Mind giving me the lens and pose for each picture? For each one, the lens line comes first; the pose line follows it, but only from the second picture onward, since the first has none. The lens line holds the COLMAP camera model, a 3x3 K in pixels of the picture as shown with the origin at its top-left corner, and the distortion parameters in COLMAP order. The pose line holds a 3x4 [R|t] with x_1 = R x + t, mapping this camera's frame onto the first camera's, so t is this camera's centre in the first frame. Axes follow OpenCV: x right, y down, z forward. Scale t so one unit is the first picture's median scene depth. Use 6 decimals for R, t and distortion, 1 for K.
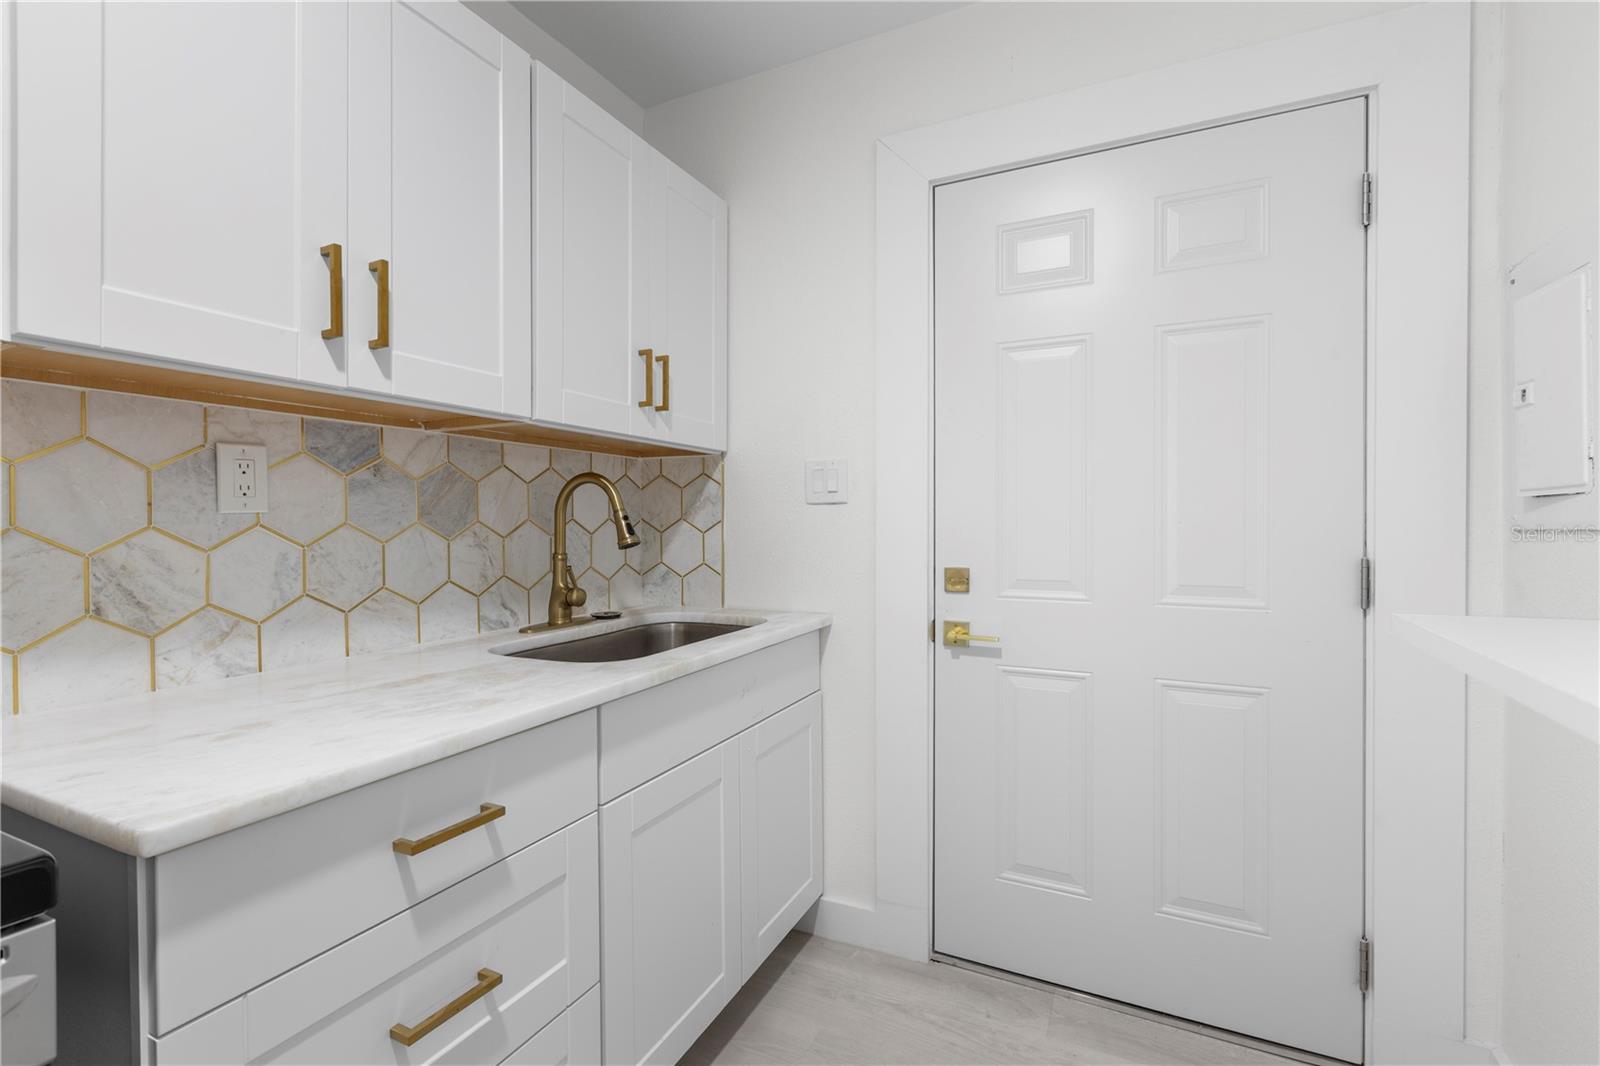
lens RADIAL K [[718.1, 0, 795.2], [0, 718.1, 523.0], [0, 0, 1]] dist [-0.000748, -0.000212]
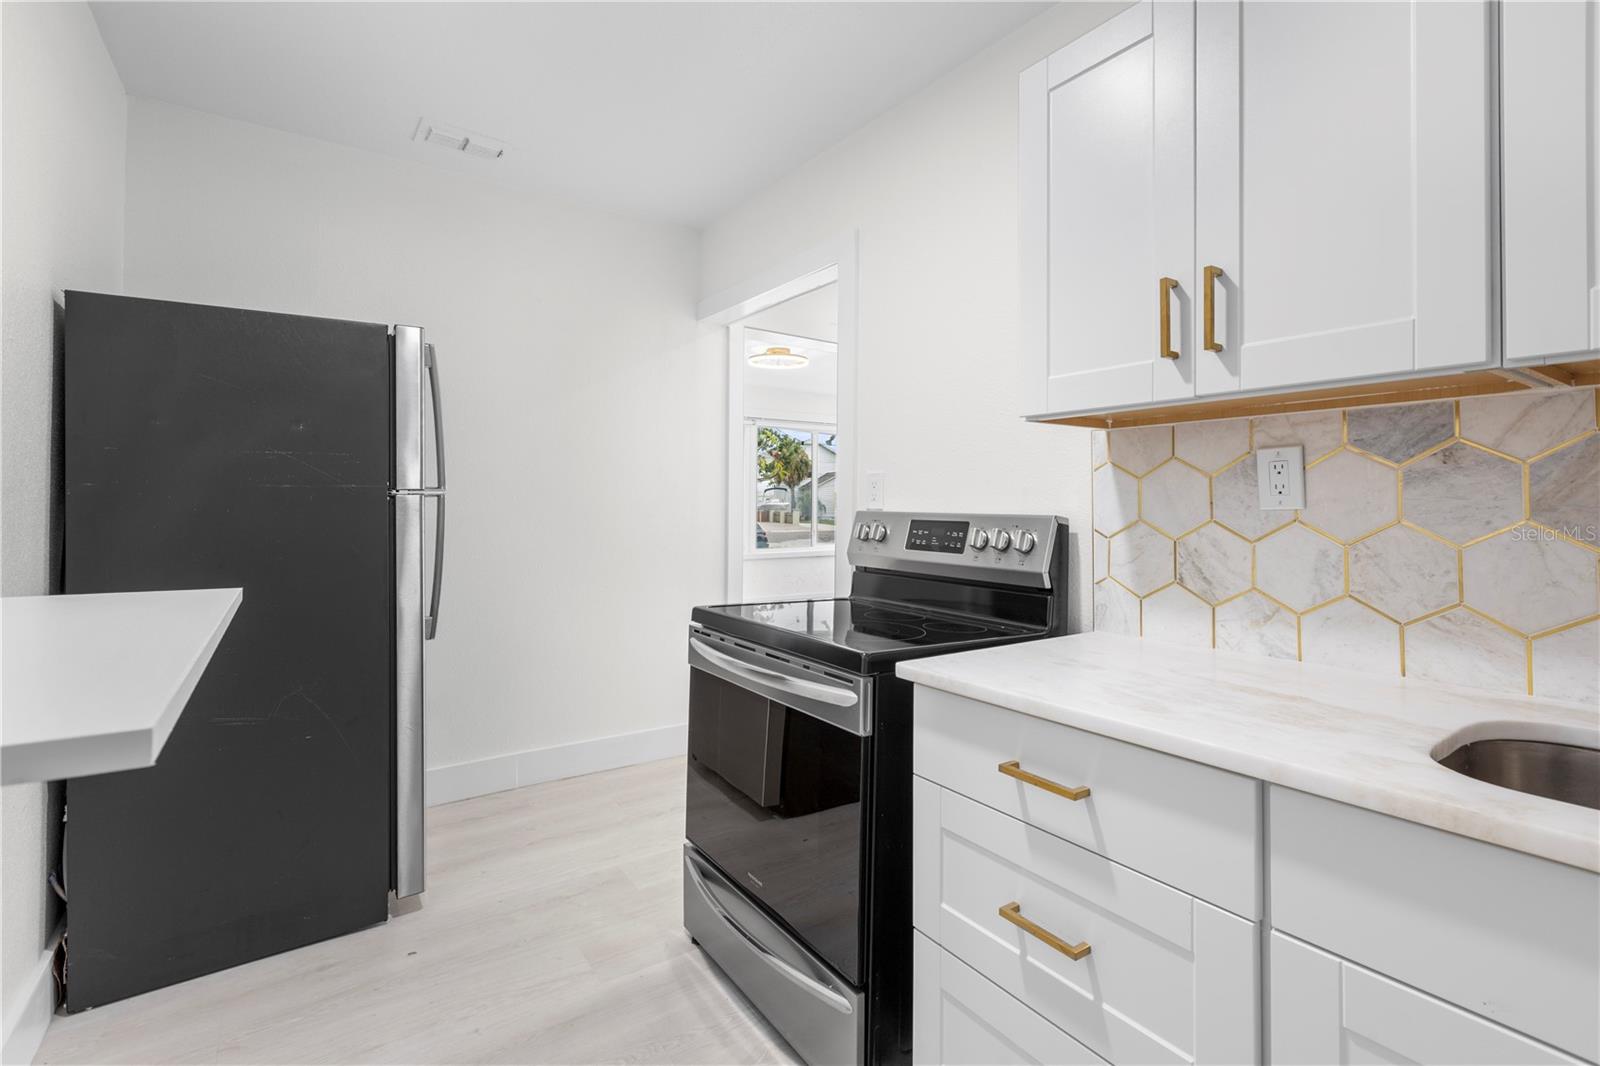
lens RADIAL K [[738.6, 0, 805.7], [0, 738.6, 498.5], [0, 0, 1]] dist [-0.000047, -0.000108]
pose [[-0.483900, -0.008378, -0.875083, 0.565498], [-0.004844, 0.999964, -0.006895, -0.019637], [0.875110, 0.000903, -0.483923, 0.910002]]
